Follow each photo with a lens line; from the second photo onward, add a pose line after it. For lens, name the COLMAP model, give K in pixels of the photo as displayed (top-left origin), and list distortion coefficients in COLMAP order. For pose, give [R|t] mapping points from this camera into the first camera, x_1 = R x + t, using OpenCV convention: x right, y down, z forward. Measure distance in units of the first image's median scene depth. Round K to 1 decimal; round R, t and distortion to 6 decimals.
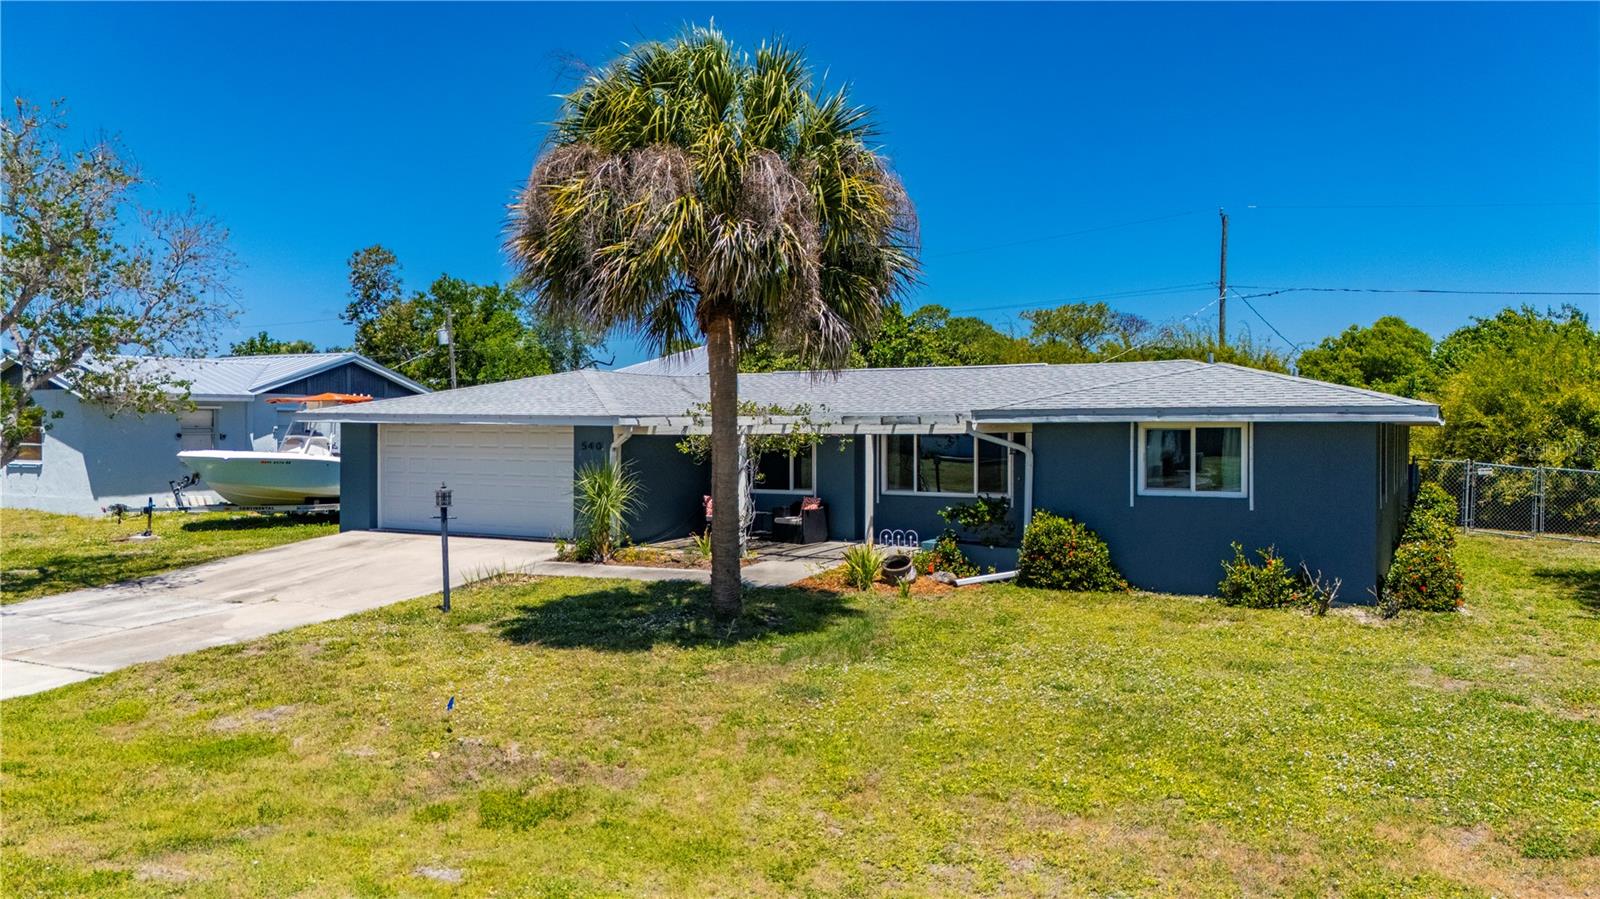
lens RADIAL K [[1177.4, 0, 800.0], [0, 1177.4, 449.5], [0, 0, 1]] dist [0.040563, -0.008906]
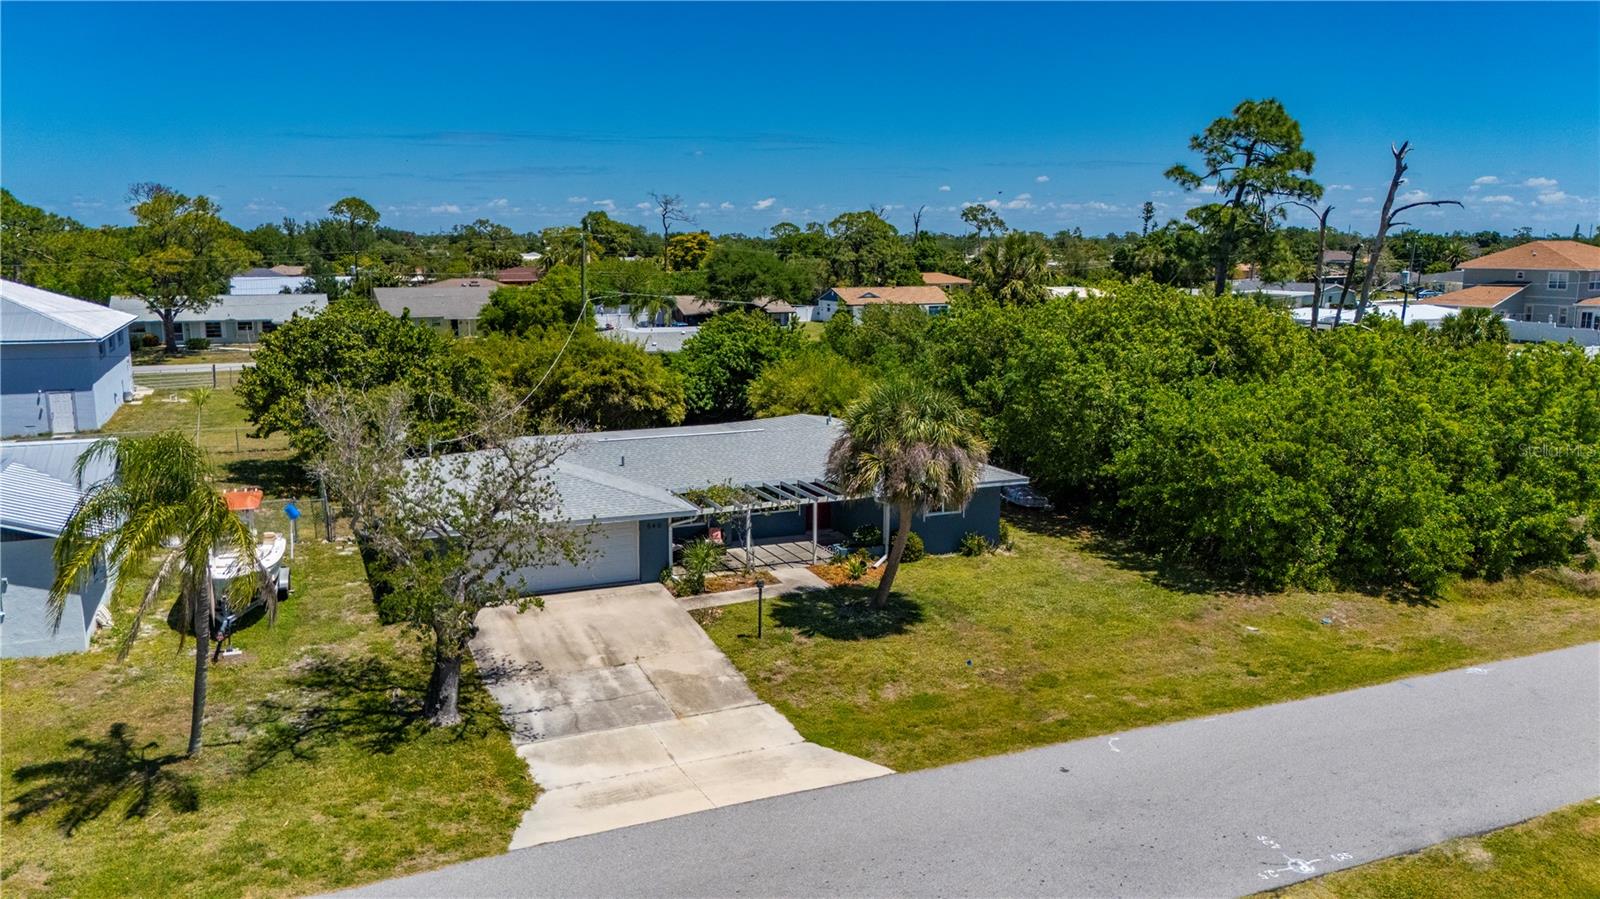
lens RADIAL K [[1174.2, 0, 800.0], [0, 1174.2, 449.5], [0, 0, 1]] dist [0.071361, -0.069148]
pose [[0.604858, -0.137414, 0.784388, -1.761334], [0.008709, 0.986082, 0.166031, -0.505693], [-0.796286, -0.093594, 0.597636, -0.226939]]
